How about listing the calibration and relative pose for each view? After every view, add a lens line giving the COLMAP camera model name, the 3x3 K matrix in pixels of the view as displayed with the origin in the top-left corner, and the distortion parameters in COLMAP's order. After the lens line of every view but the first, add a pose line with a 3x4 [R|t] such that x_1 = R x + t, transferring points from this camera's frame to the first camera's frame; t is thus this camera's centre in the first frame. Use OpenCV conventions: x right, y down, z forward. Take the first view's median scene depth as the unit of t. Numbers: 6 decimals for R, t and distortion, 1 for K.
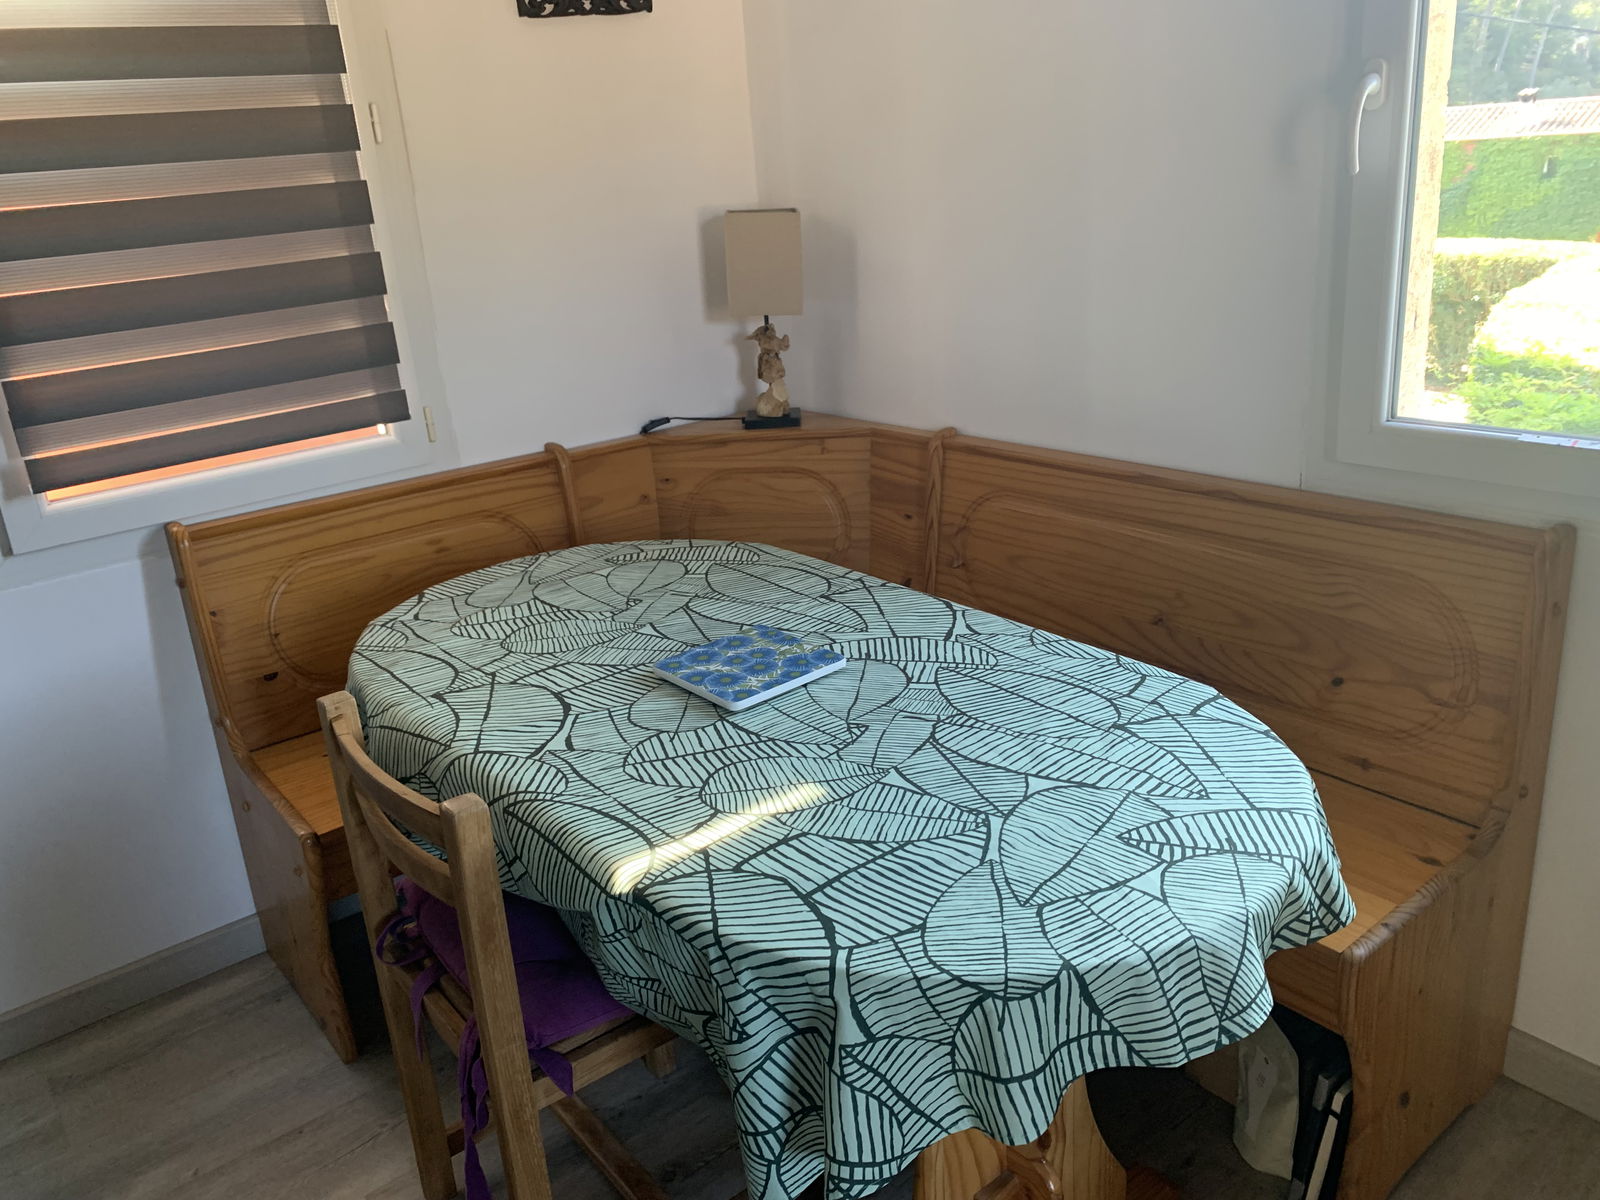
lens RADIAL K [[1236.6, 0, 802.4], [0, 1236.6, 570.0], [0, 0, 1]] dist [0.048266, -0.069590]
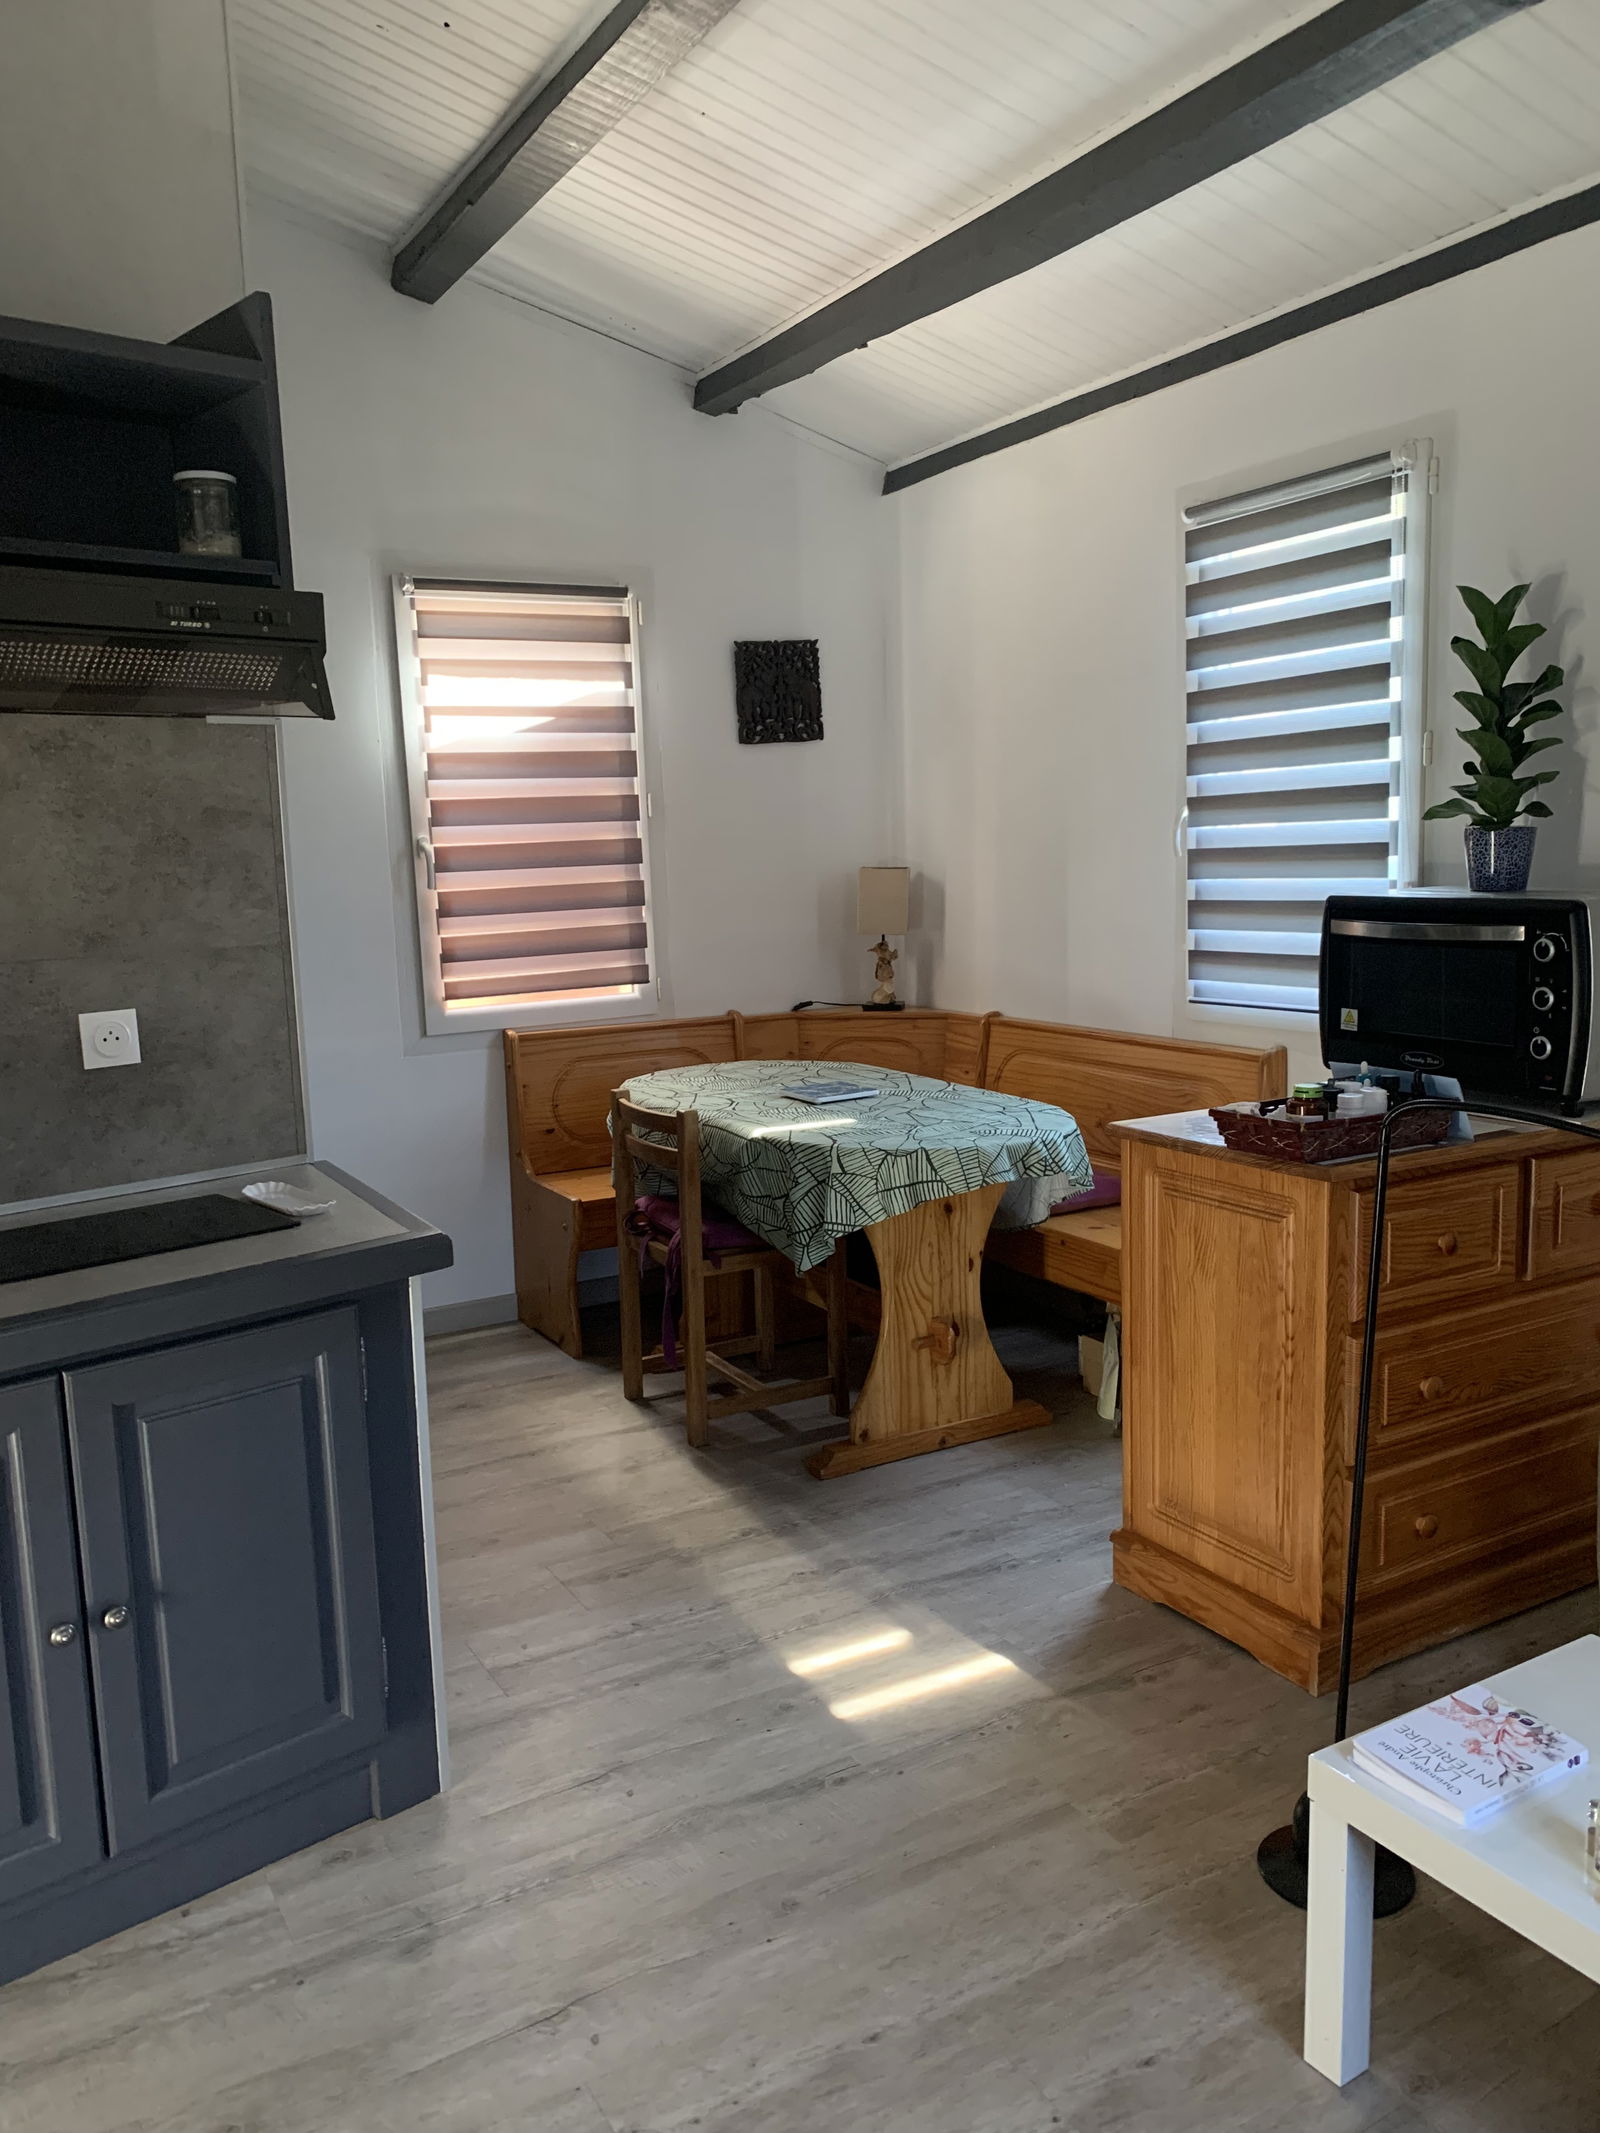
lens RADIAL K [[1648.5, 0, 798.2], [0, 1648.5, 1087.0], [0, 0, 1]] dist [0.048266, -0.069590]
pose [[0.986792, 0.065154, -0.148309, 0.217187], [-0.087771, 0.984557, -0.151471, 0.348001], [0.136150, 0.162488, 0.977272, -1.127845]]
